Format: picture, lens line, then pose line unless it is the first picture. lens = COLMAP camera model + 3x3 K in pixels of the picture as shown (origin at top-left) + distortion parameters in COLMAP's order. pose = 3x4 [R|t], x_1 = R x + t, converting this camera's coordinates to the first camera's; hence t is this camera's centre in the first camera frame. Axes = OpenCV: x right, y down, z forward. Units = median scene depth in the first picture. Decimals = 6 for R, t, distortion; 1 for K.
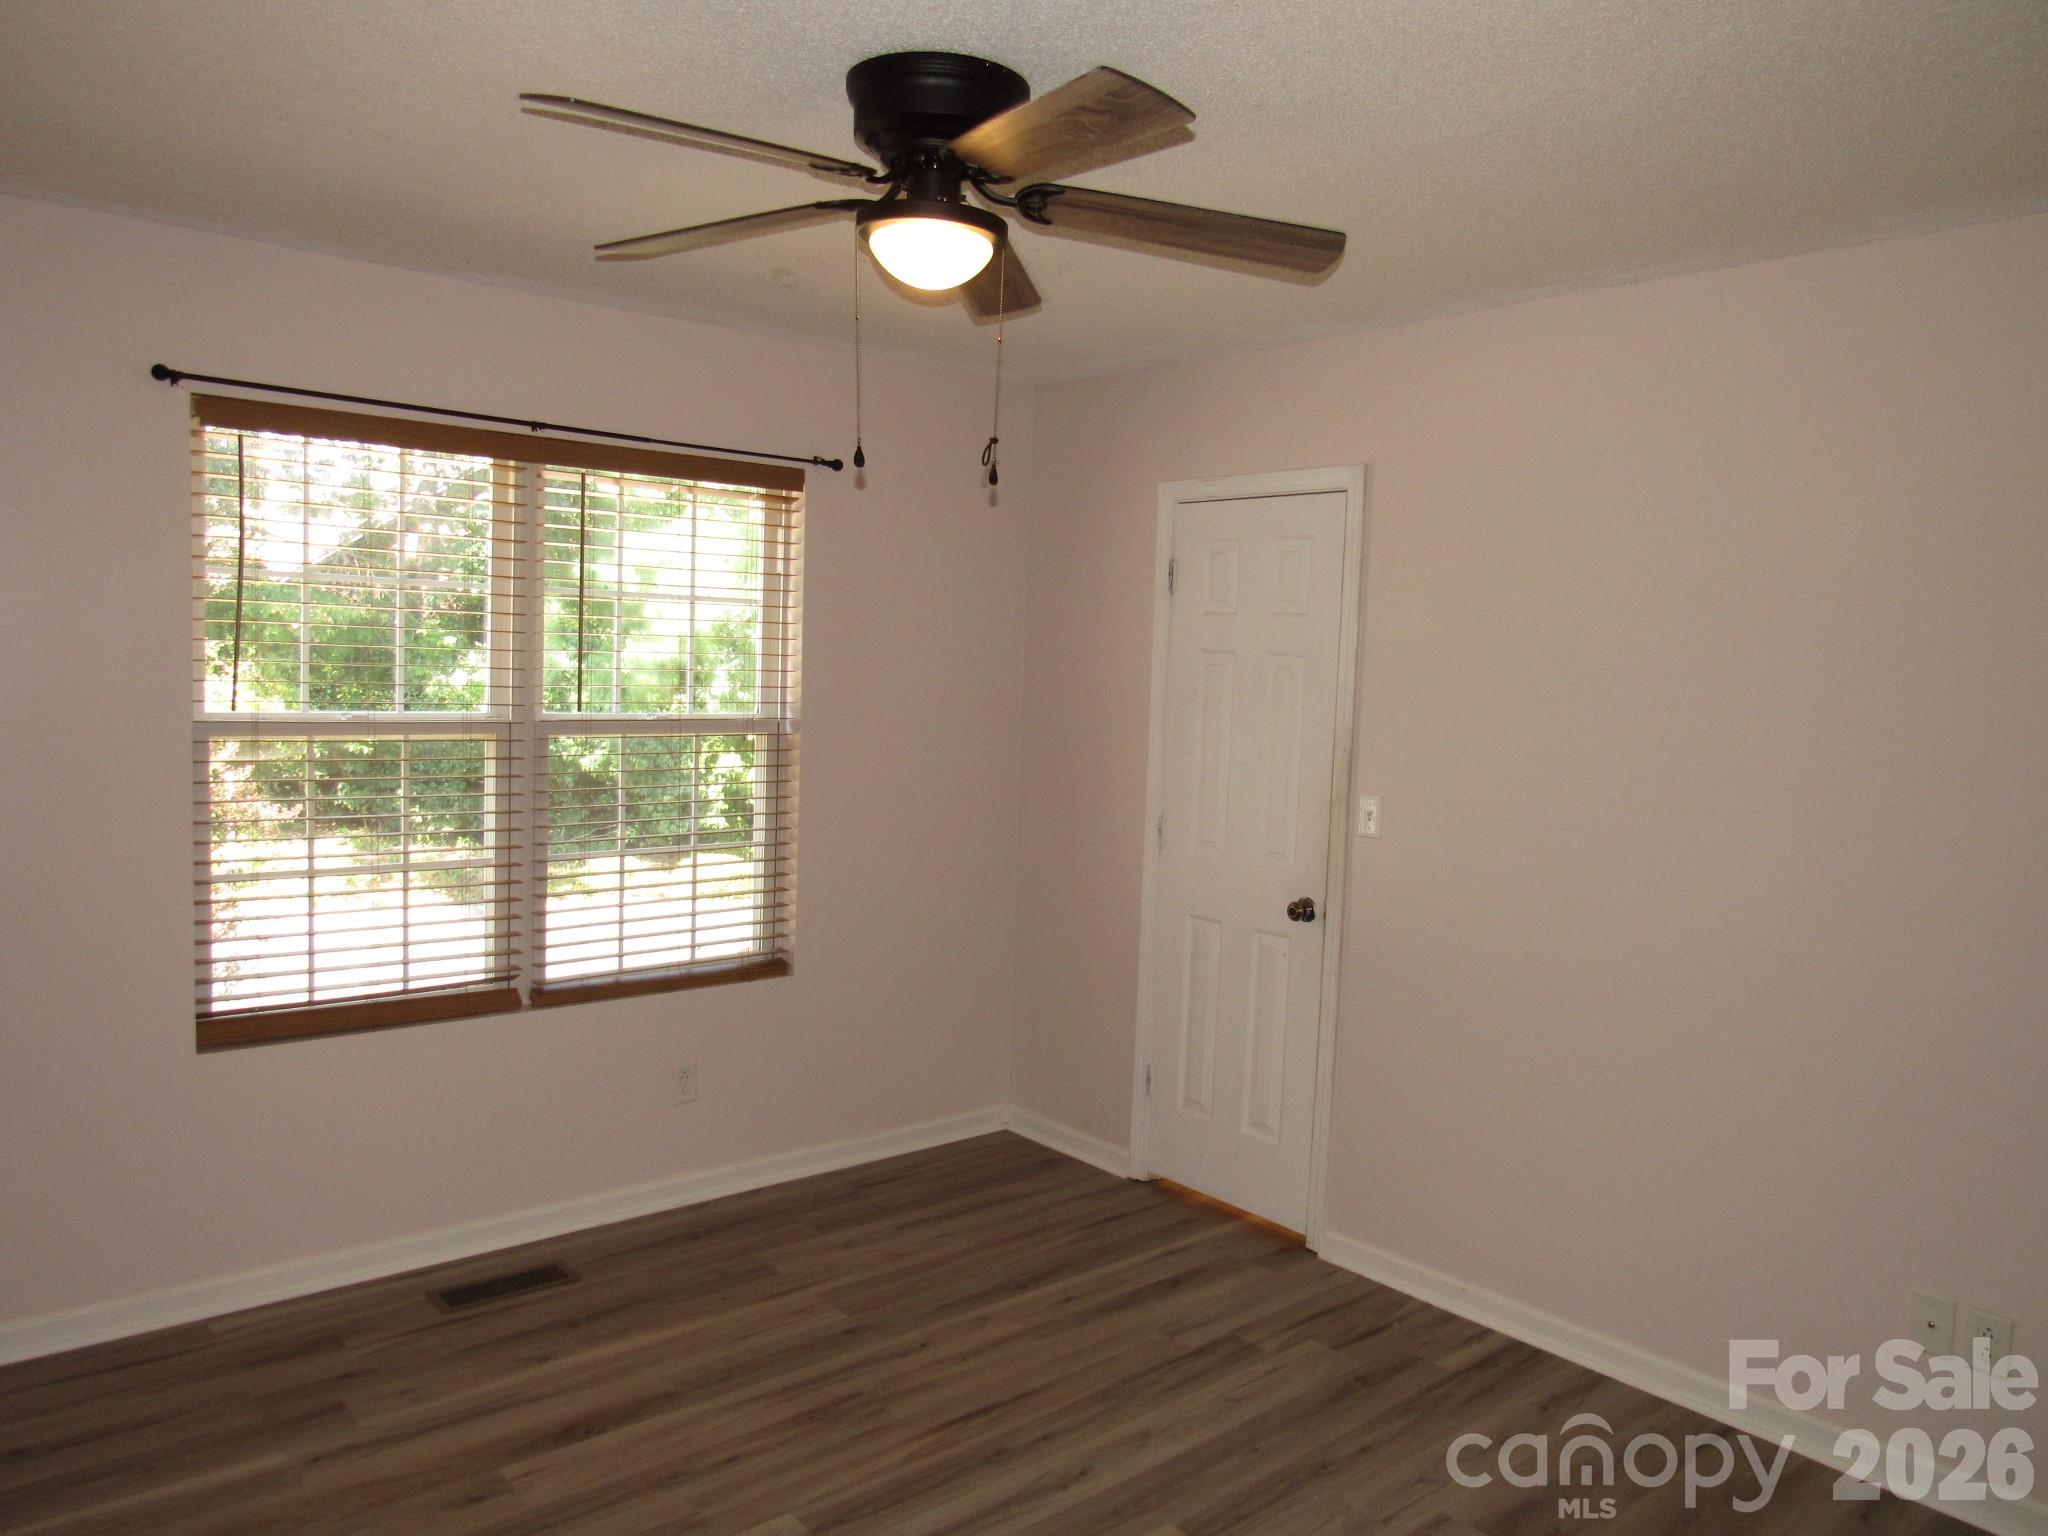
lens RADIAL K [[1469.0, 0, 1024.4], [0, 1469.0, 780.5], [0, 0, 1]] dist [-0.030984, -0.000192]
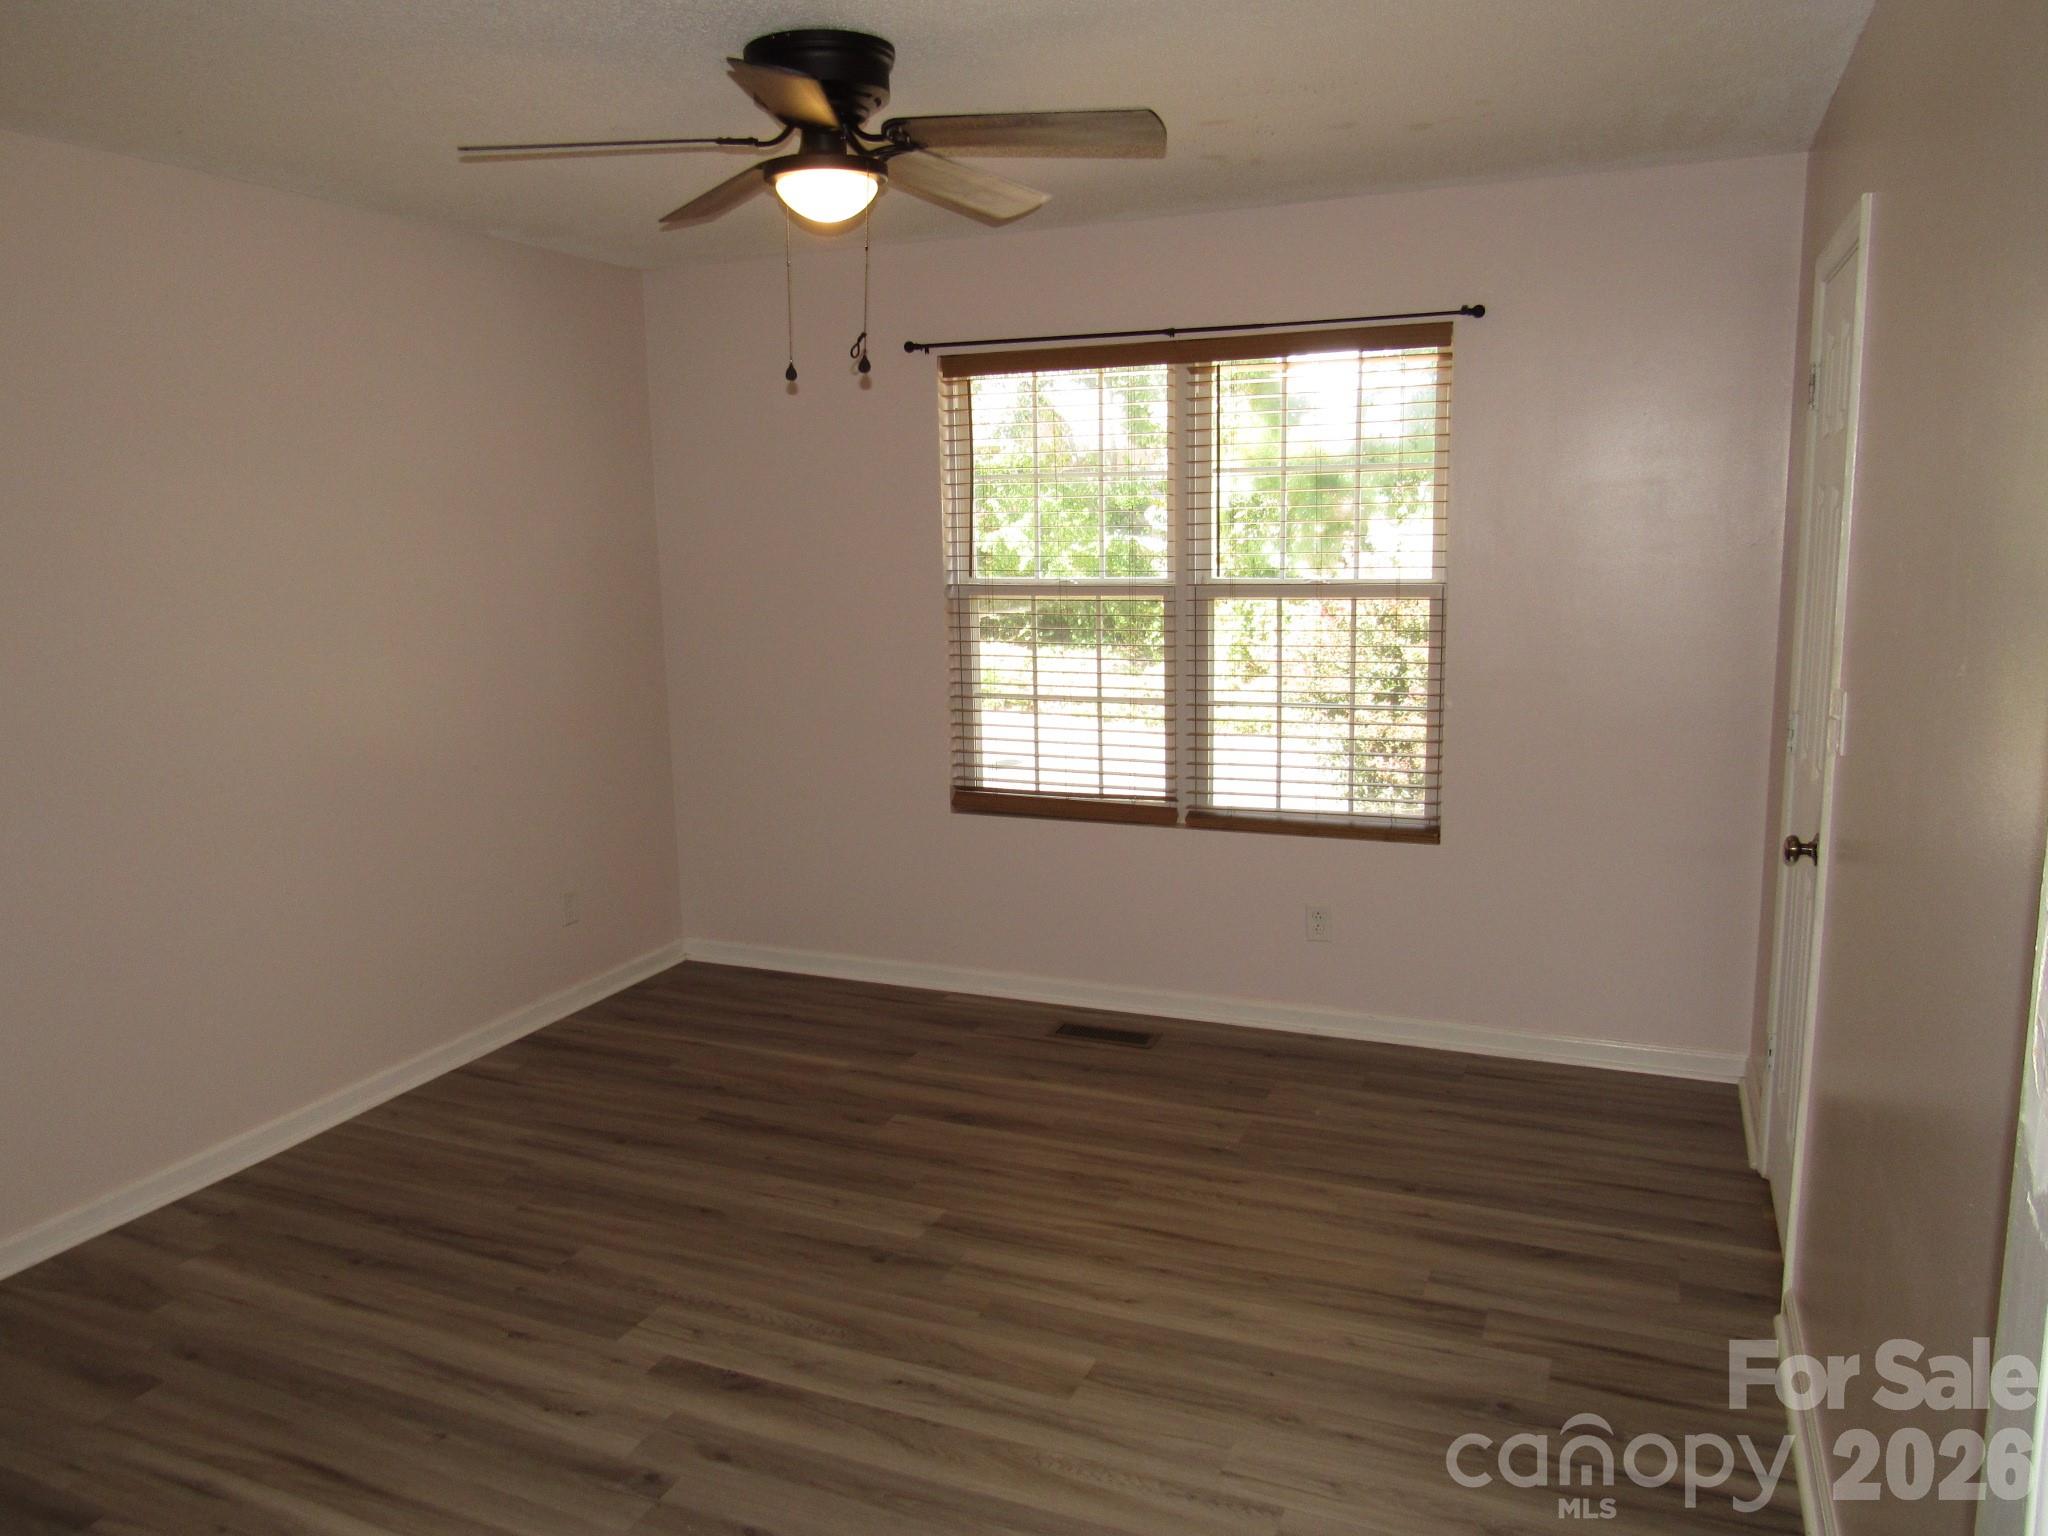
lens RADIAL K [[1474.9, 0, 1017.5], [0, 1474.9, 766.8], [0, 0, 1]] dist [-0.020400, 0.001551]
pose [[0.430934, 0.103838, -0.896389, 0.738021], [-0.042714, 0.994591, 0.094679, -0.001028], [0.901372, -0.002513, 0.433038, 0.385406]]
